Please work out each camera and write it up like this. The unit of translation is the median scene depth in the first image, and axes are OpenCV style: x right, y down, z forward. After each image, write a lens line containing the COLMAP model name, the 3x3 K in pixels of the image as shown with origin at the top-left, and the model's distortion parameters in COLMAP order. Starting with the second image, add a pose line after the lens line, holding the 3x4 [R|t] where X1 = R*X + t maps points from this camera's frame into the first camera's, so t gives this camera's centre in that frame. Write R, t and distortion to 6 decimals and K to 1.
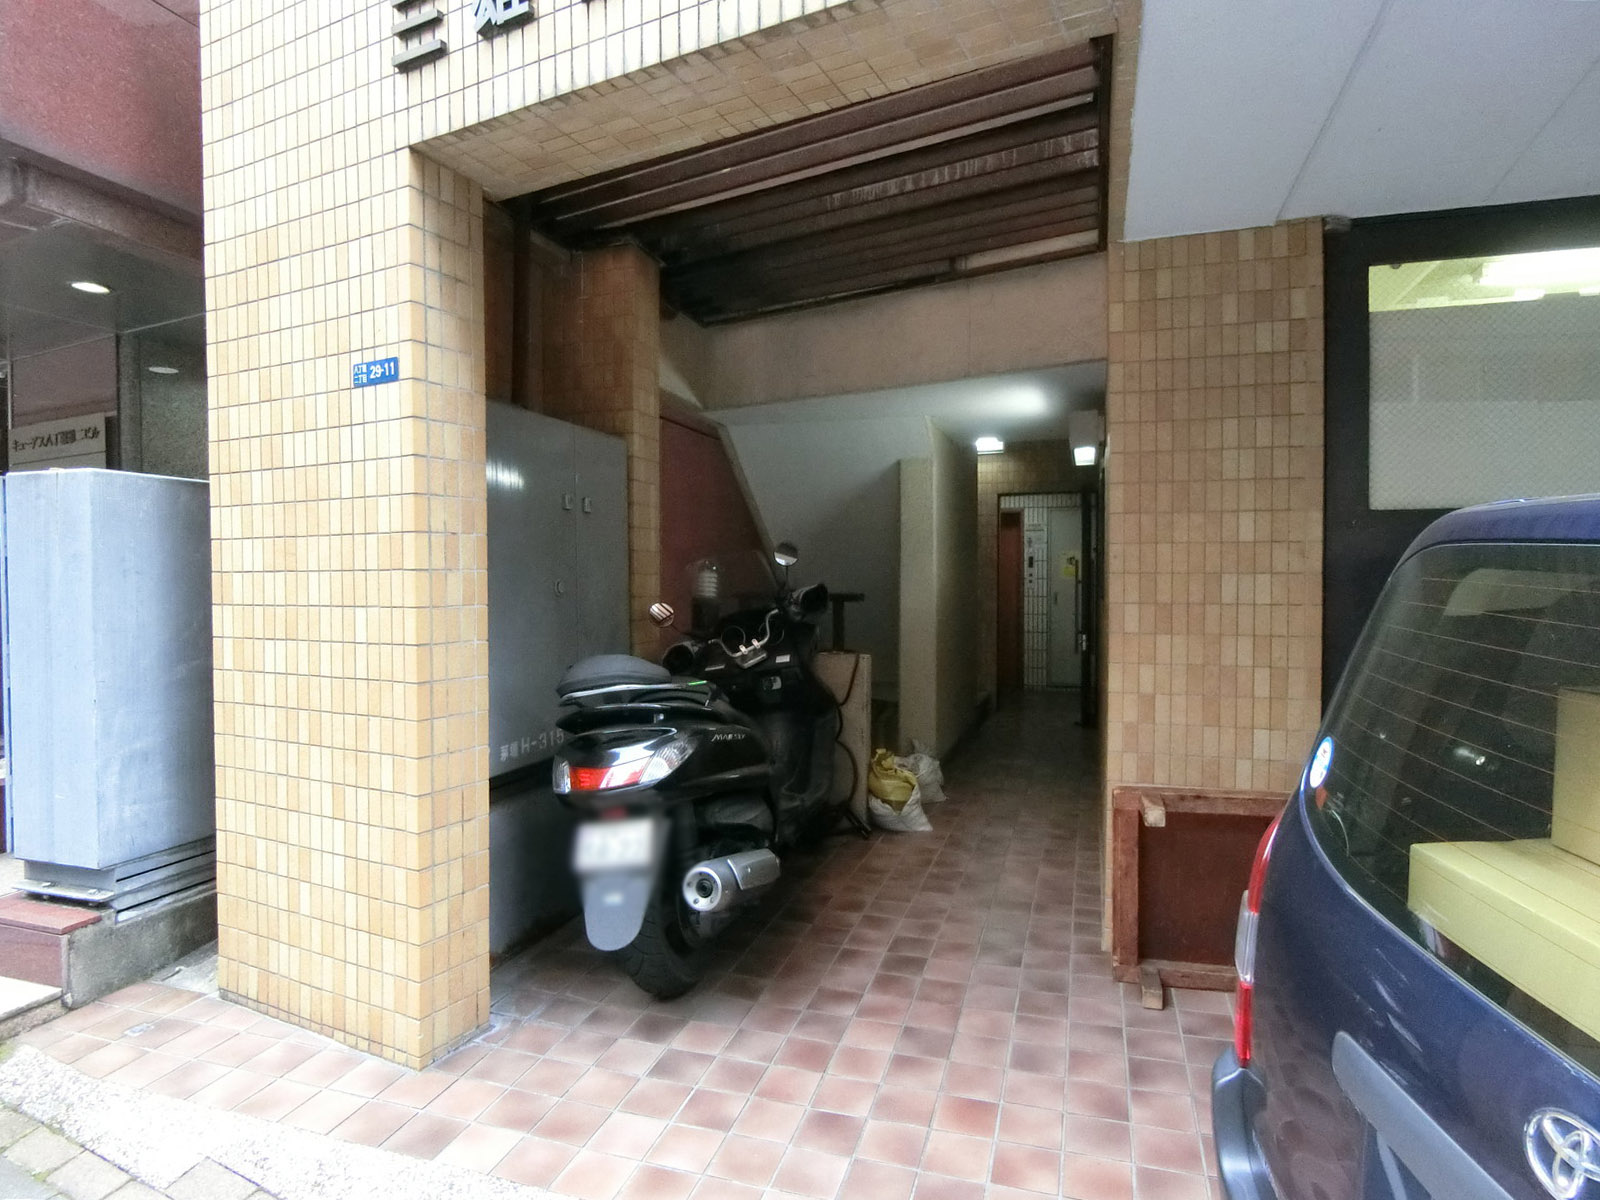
lens RADIAL K [[942.6, 0, 785.2], [0, 942.6, 606.6], [0, 0, 1]] dist [-0.022735, -0.010164]
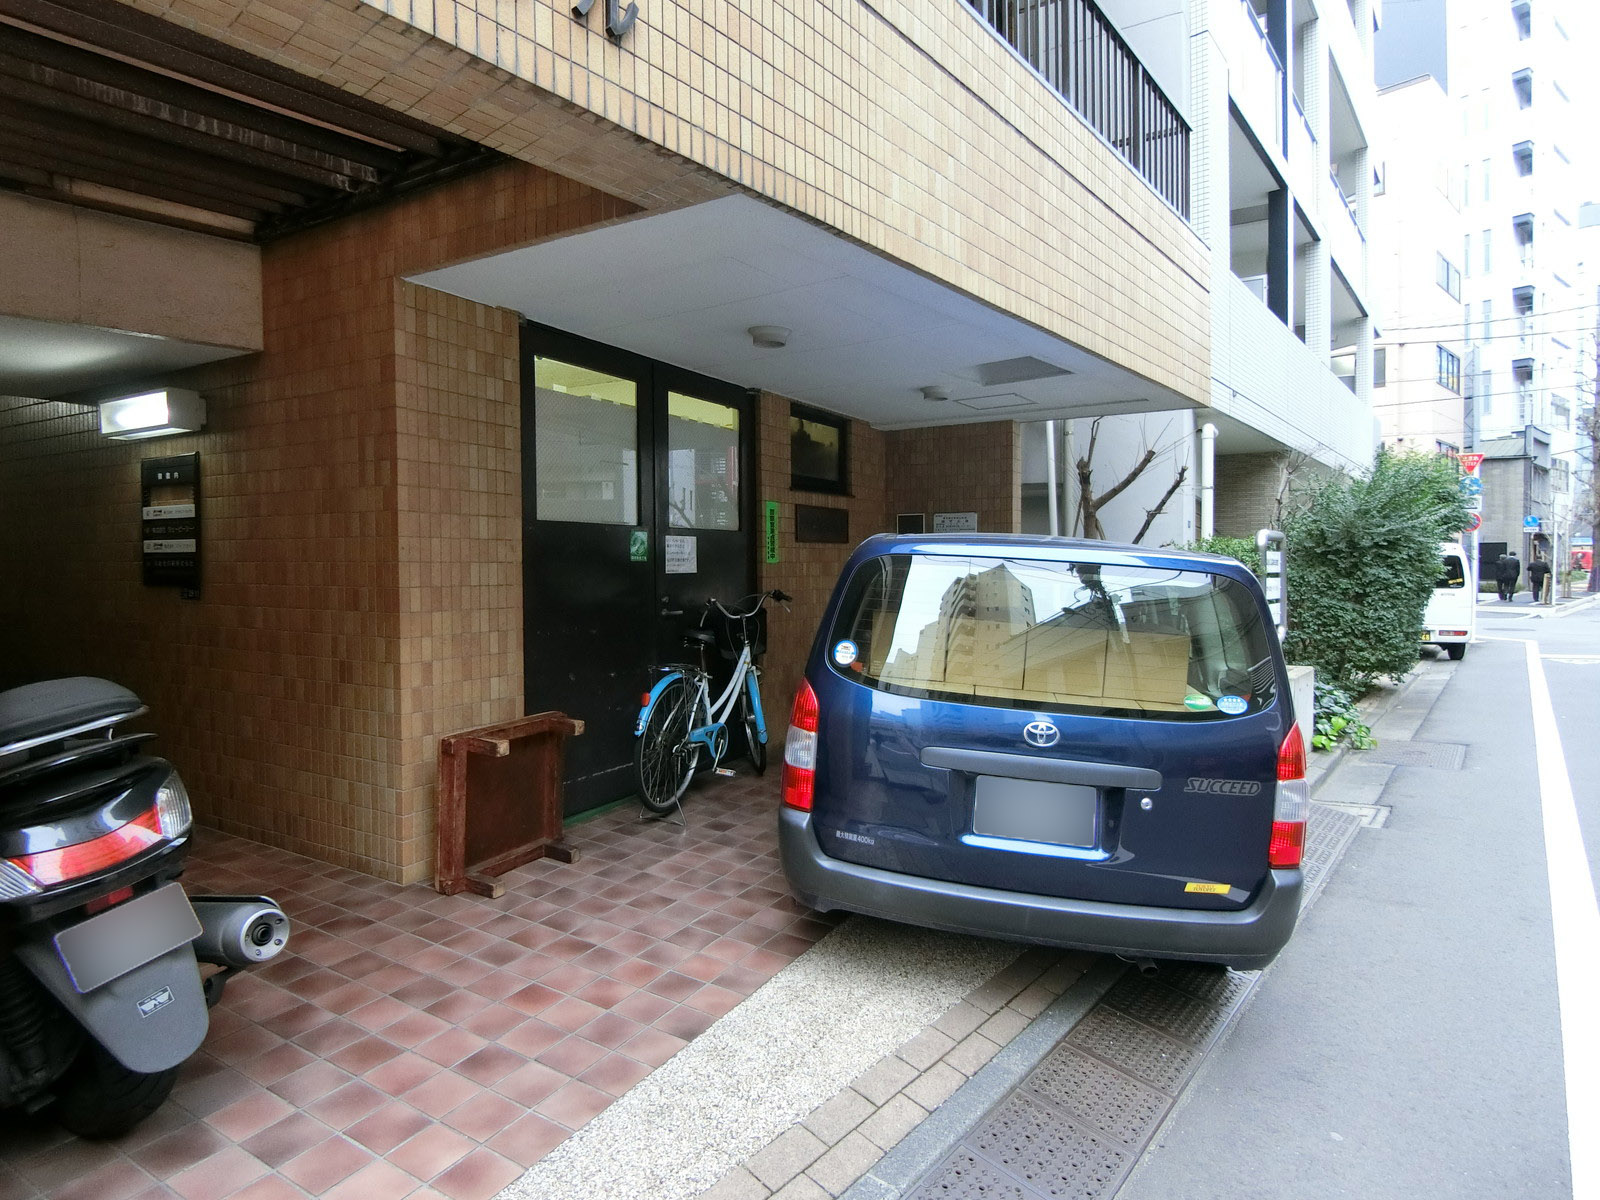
lens RADIAL K [[942.6, 0, 785.5], [0, 942.6, 597.0], [0, 0, 1]] dist [-0.022735, -0.010164]
pose [[0.155690, -0.032880, 0.987259, -0.777600], [0.024267, 0.999272, 0.029454, -0.015574], [-0.987508, 0.019372, 0.156375, 0.371516]]
